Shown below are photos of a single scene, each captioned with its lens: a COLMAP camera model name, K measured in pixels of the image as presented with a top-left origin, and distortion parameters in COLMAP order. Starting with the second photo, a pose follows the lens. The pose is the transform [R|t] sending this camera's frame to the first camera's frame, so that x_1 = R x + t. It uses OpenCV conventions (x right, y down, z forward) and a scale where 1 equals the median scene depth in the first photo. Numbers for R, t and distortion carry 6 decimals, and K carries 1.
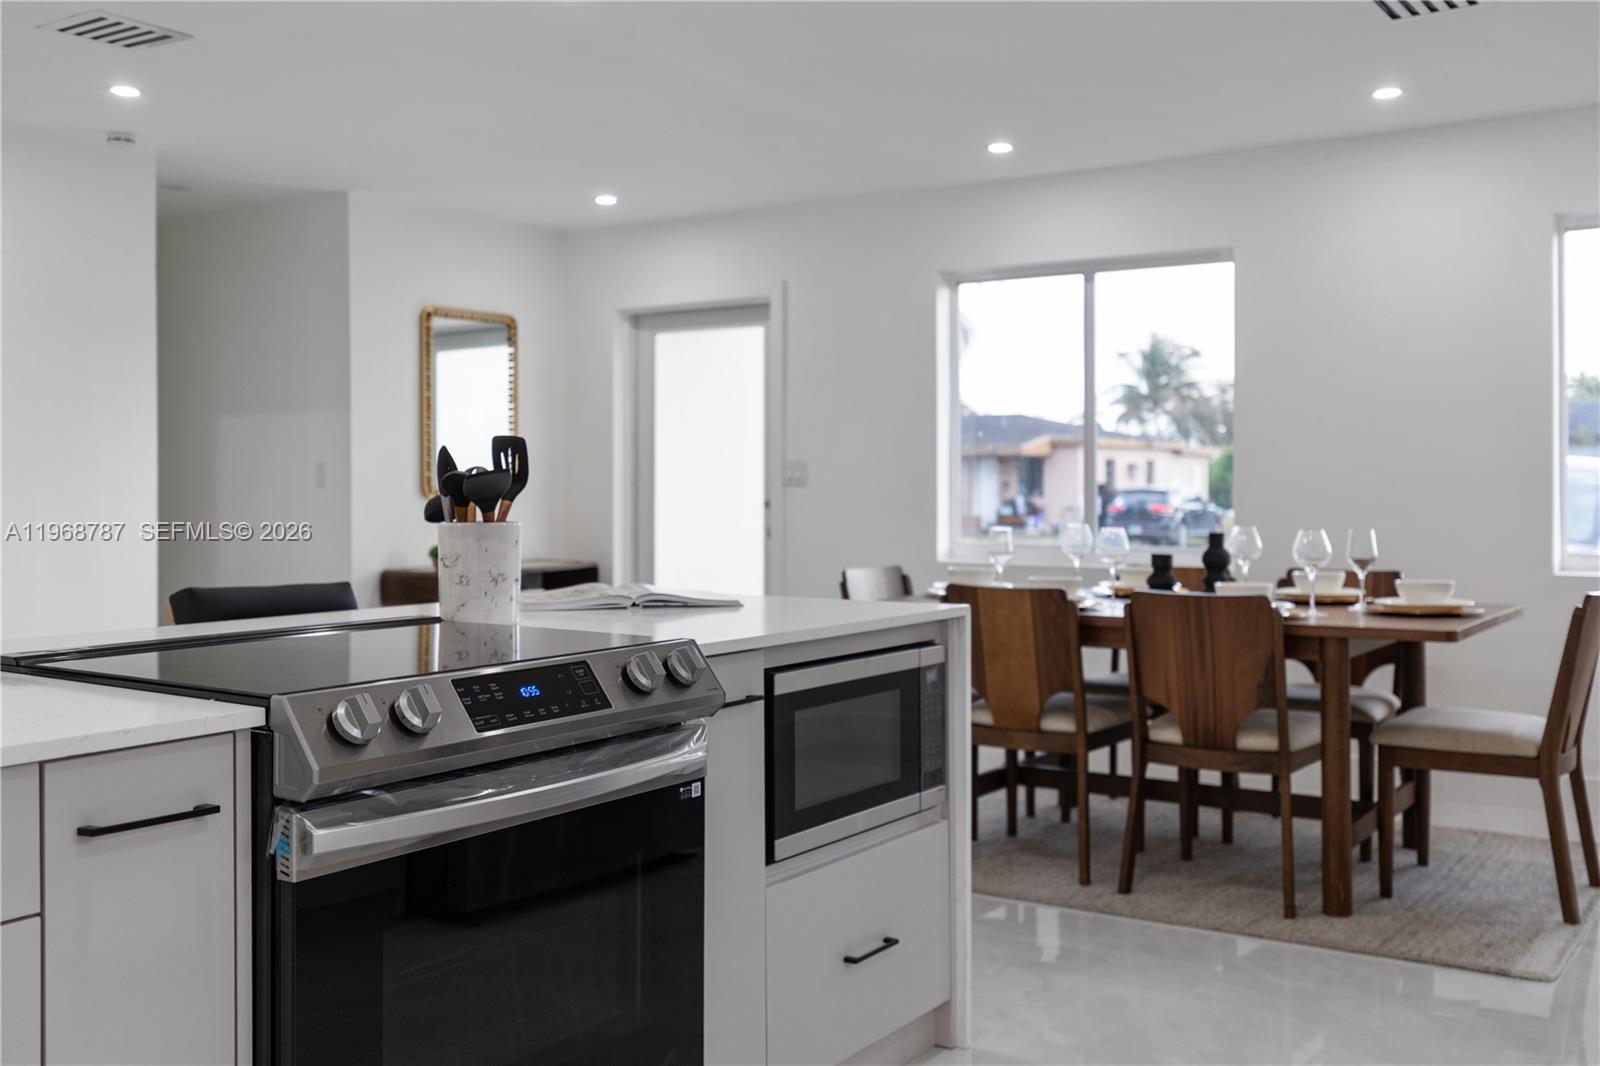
lens RADIAL K [[1533.5, 0, 805.0], [0, 1533.5, 499.1], [0, 0, 1]] dist [-0.006849, 0.002676]
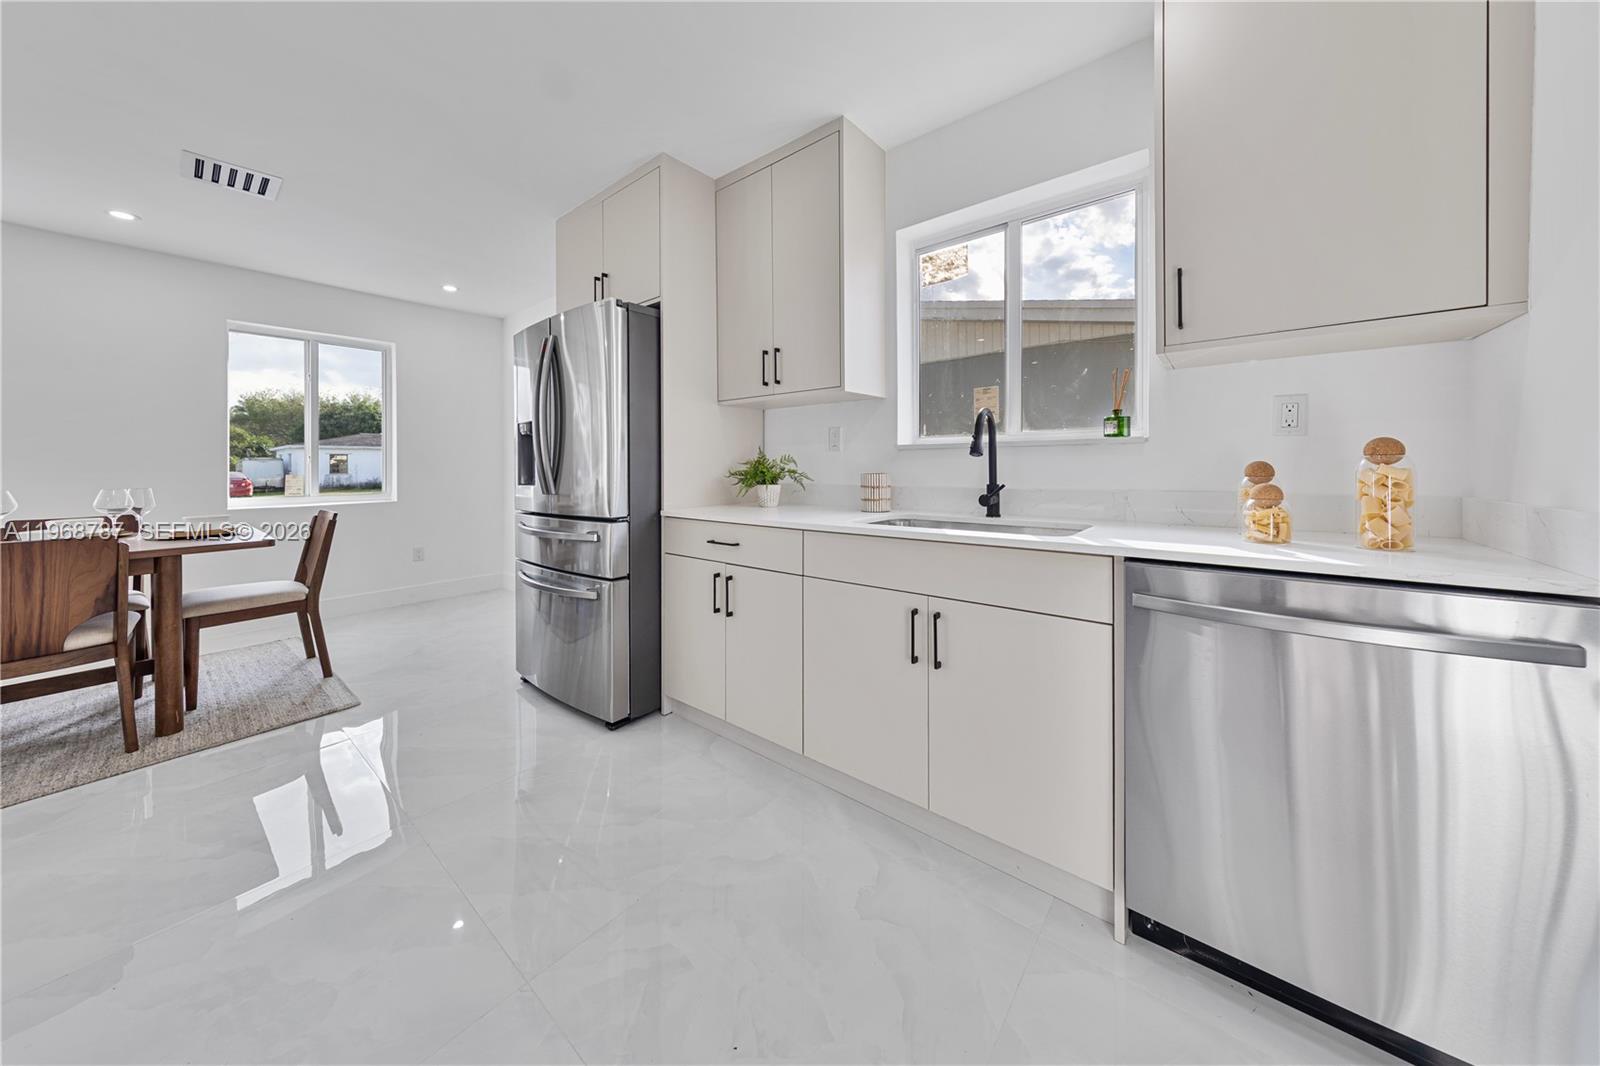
lens RADIAL K [[530.8, 0, 790.4], [0, 530.8, 468.9], [0, 0, 1]] dist [0.000771, 0.000019]
pose [[0.102306, -0.007094, 0.994728, -0.124449], [0.017855, 0.999827, 0.005294, 0.009836], [-0.994593, 0.017219, 0.102415, 0.310462]]
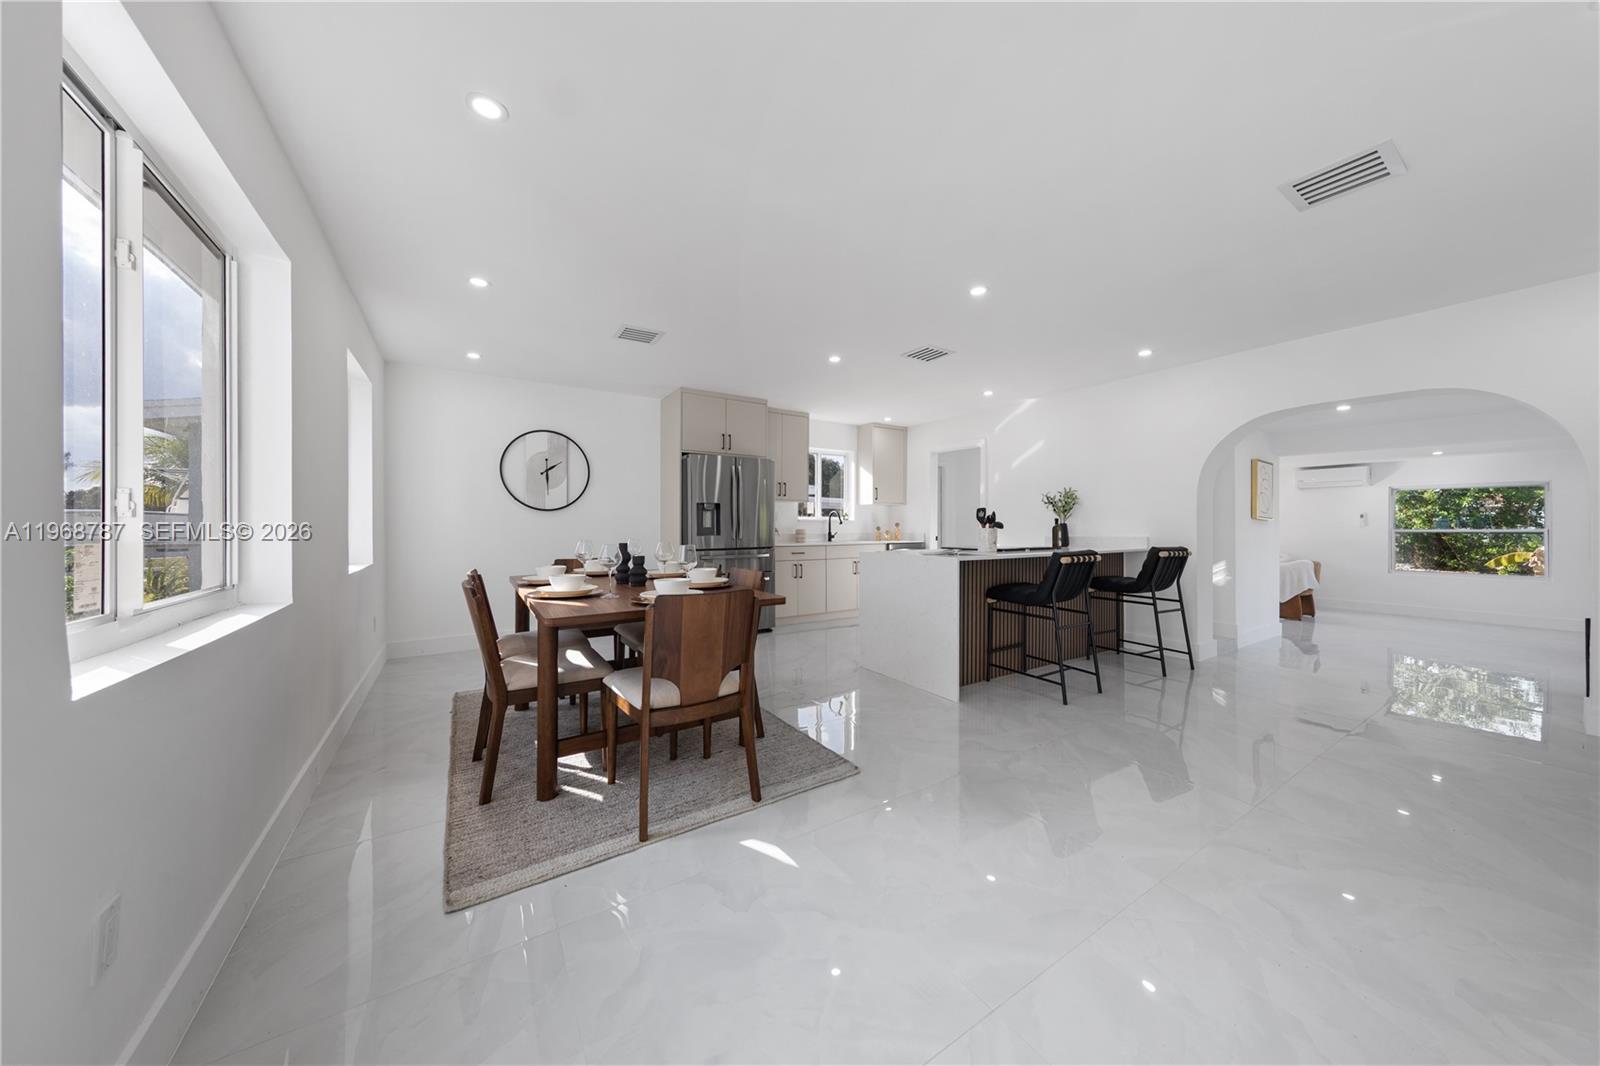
lens RADIAL K [[514.1, 0, 800.0], [0, 514.1, 533.0], [0, 0, 1]] dist [0.001117, 0.000004]
pose [[-0.919739, -0.006214, 0.392481, -0.180367], [0.002945, 0.999737, 0.022729, -0.004072], [-0.392520, 0.022061, -0.919479, 1.606376]]
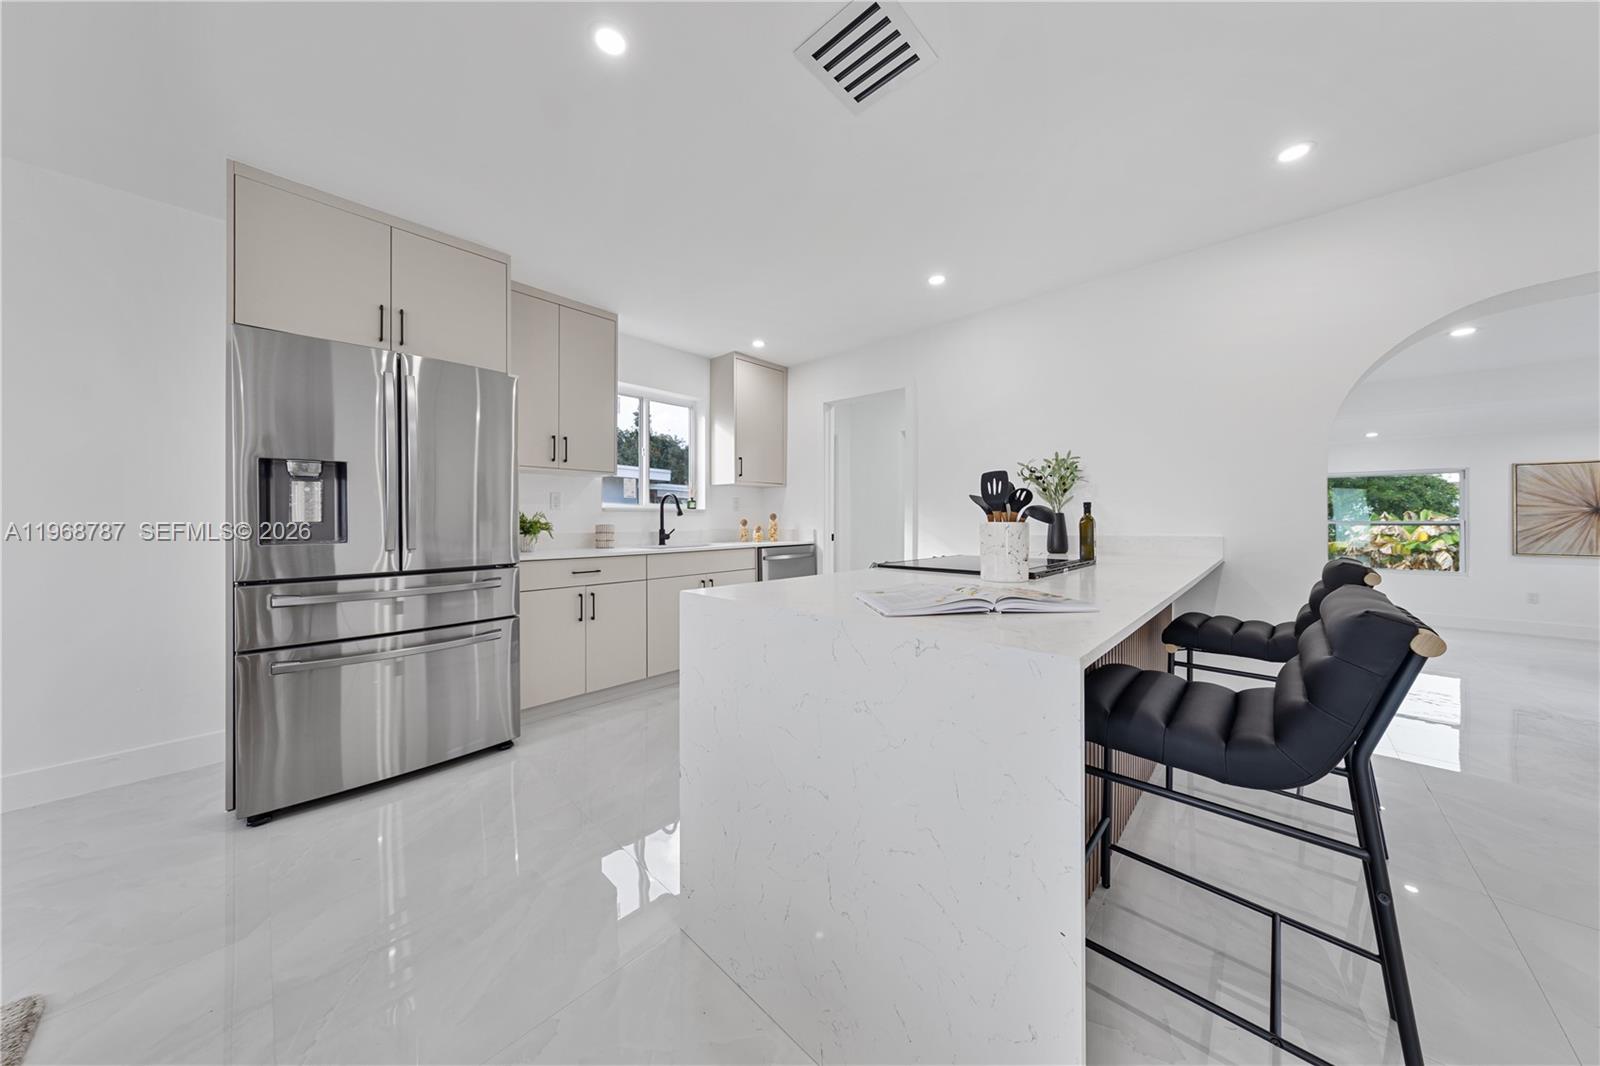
lens RADIAL K [[506.7, 0, 797.3], [0, 506.7, 520.9], [0, 0, 1]] dist [0.000623, -0.000054]
pose [[-0.987440, 0.000944, 0.157991, -0.039730], [0.003013, 0.999913, 0.012858, 0.002978], [-0.157965, 0.013172, -0.987357, 1.017995]]
